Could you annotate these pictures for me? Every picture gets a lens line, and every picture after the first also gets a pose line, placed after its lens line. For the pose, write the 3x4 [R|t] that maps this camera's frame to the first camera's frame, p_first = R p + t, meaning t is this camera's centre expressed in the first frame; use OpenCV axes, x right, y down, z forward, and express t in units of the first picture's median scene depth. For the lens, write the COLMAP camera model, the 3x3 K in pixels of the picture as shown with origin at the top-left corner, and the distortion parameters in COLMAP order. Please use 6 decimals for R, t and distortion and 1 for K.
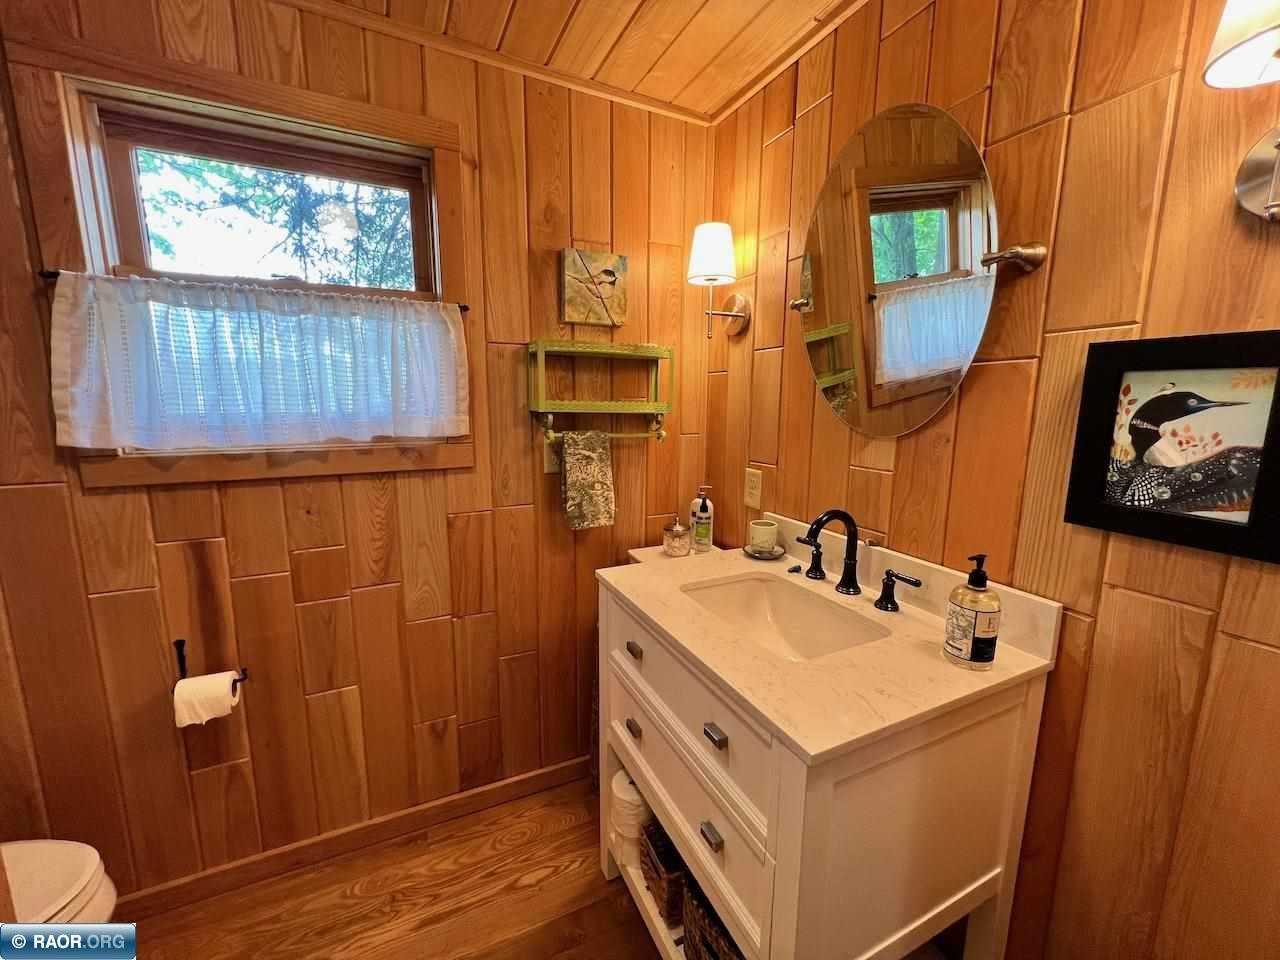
lens RADIAL K [[510.9, 0, 639.2], [0, 510.9, 481.8], [0, 0, 1]] dist [-0.001398, 0.000462]
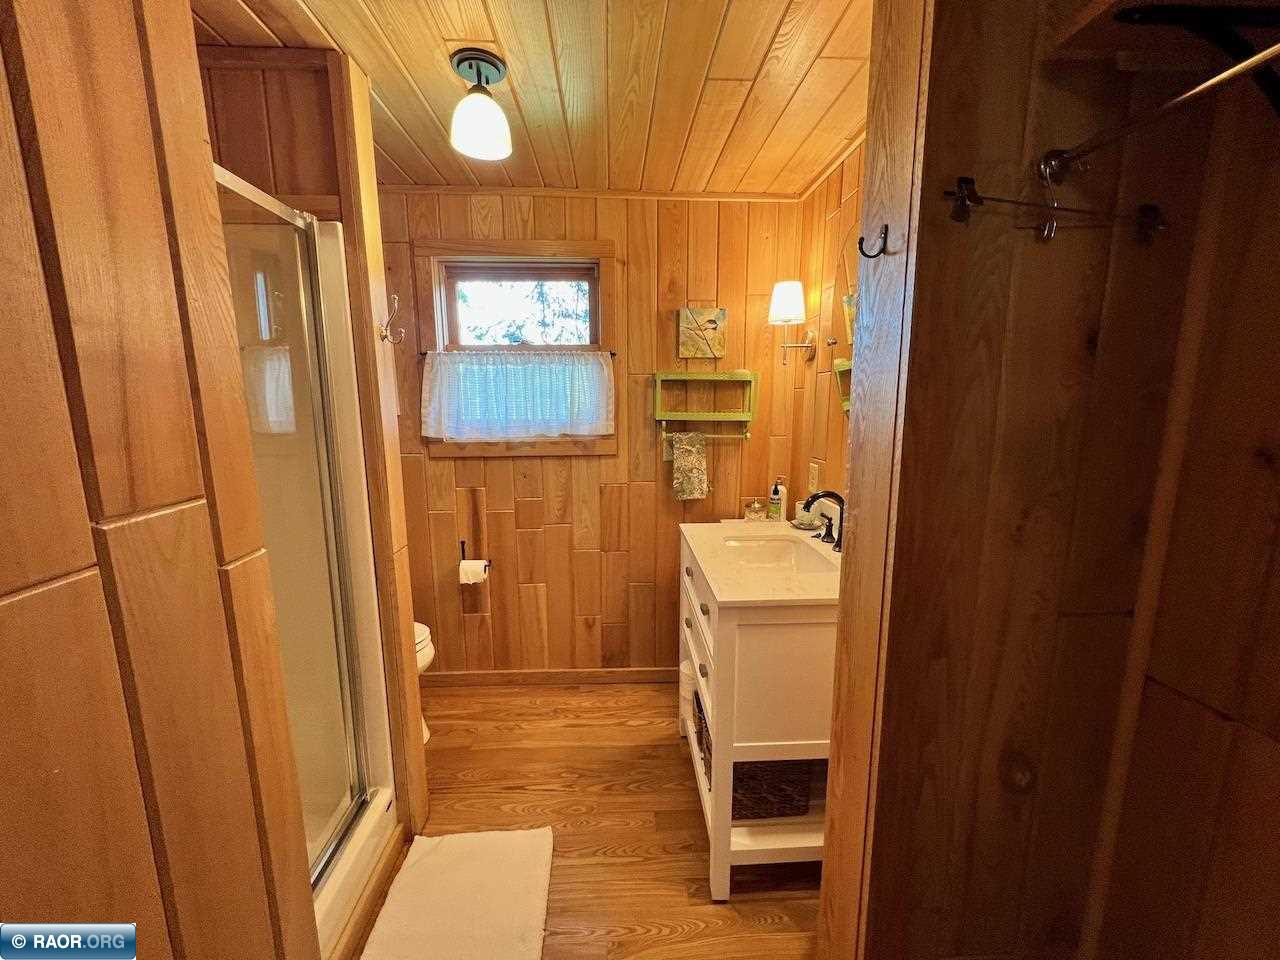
lens RADIAL K [[510.9, 0, 638.4], [0, 510.9, 484.3], [0, 0, 1]] dist [-0.001398, 0.000462]
pose [[0.919563, 0.054627, -0.389126, 0.351124], [-0.053686, 0.998469, 0.013301, 0.036975], [0.389257, 0.008659, 0.921088, -0.410002]]
